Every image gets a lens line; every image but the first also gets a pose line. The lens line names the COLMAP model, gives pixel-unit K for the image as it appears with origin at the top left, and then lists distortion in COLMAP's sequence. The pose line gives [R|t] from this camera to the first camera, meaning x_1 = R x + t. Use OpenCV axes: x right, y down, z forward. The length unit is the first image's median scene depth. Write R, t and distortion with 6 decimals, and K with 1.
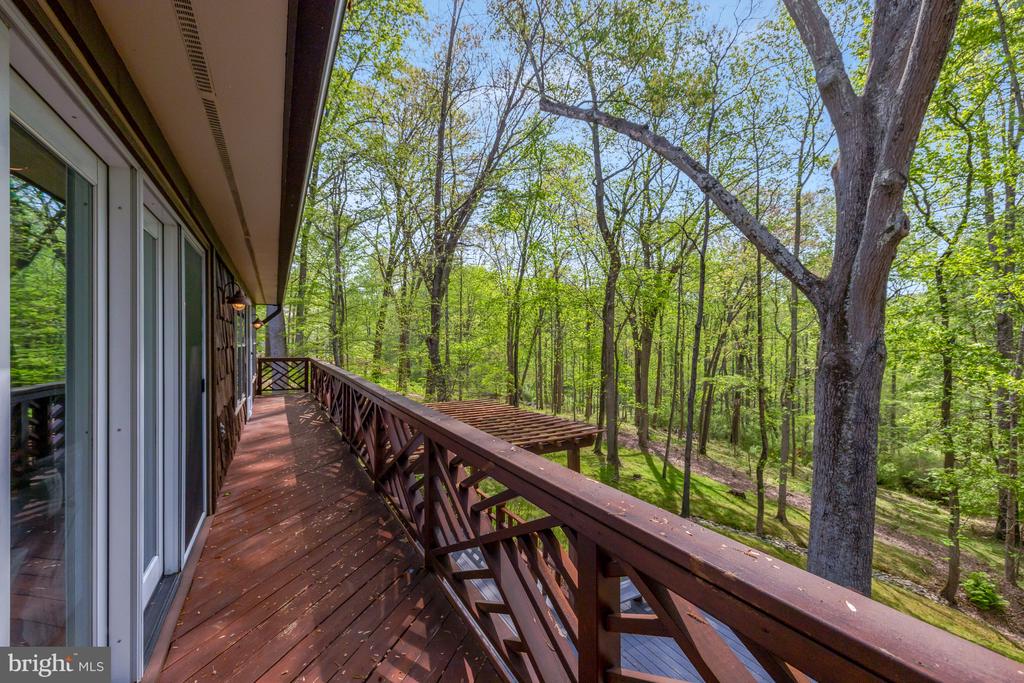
lens RADIAL K [[435.7, 0, 512.0], [0, 435.7, 341.5], [0, 0, 1]] dist [0.000676, -0.000819]
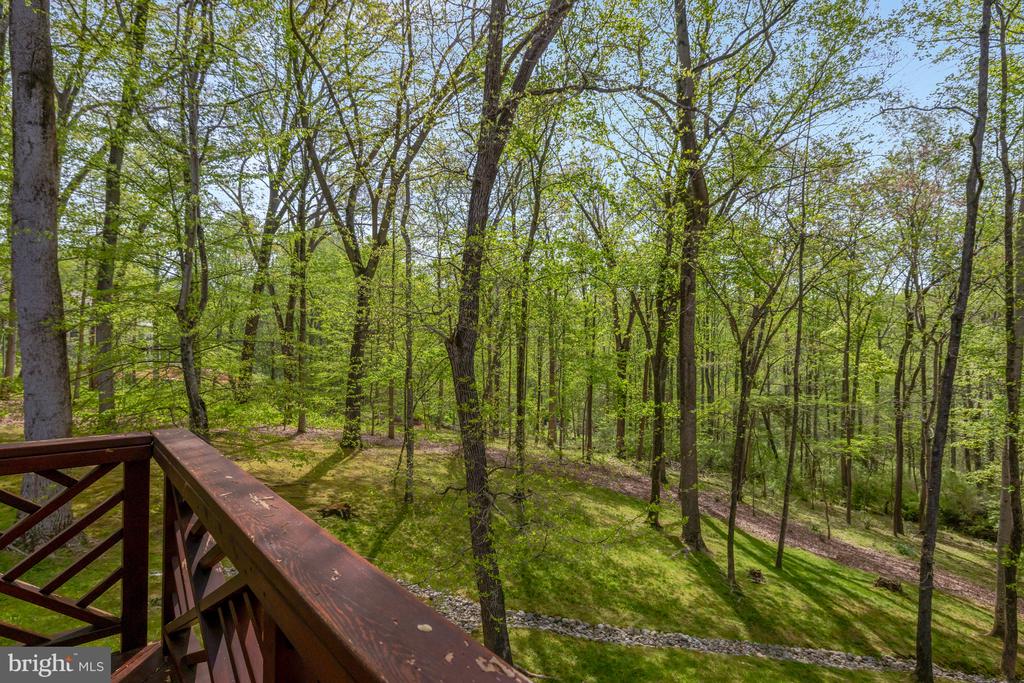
lens RADIAL K [[508.7, 0, 512.2], [0, 508.7, 329.5], [0, 0, 1]] dist [-0.002023, -0.000473]
pose [[0.979059, 0.007118, 0.203453, -0.192225], [-0.000587, 0.999483, -0.032141, -0.001177], [-0.203577, 0.031349, 0.978557, 0.403746]]
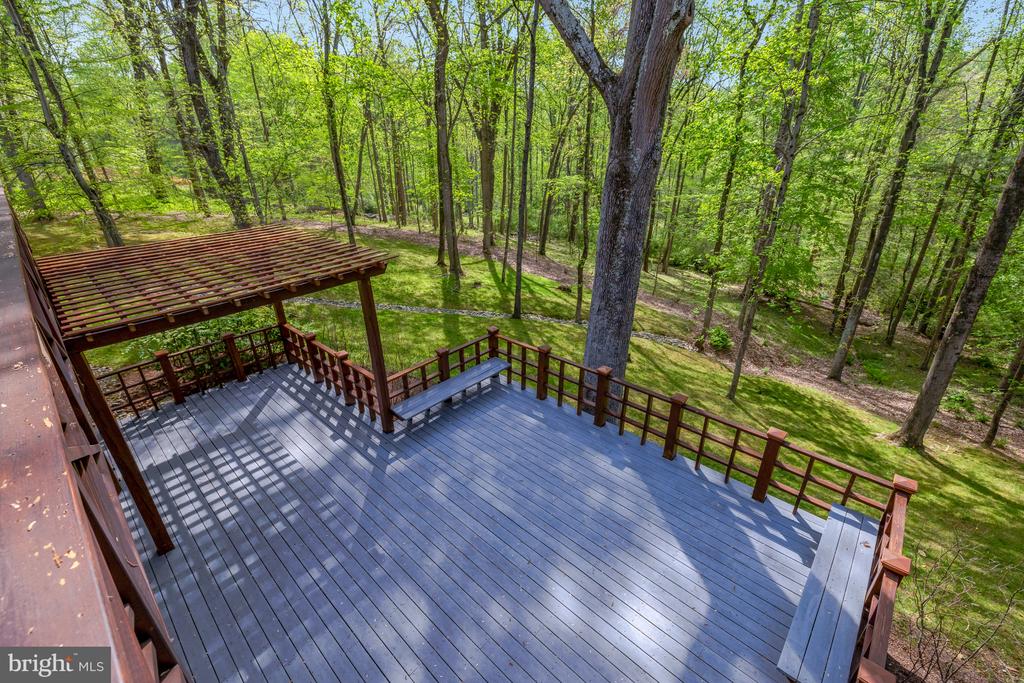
lens RADIAL K [[435.7, 0, 512.0], [0, 435.7, 341.5], [0, 0, 1]] dist [0.000676, -0.000819]
pose [[0.949113, -0.145412, 0.279355, 0.055712], [0.014136, 0.905800, 0.423469, -0.008381], [-0.314617, -0.397971, 0.861763, 0.012107]]
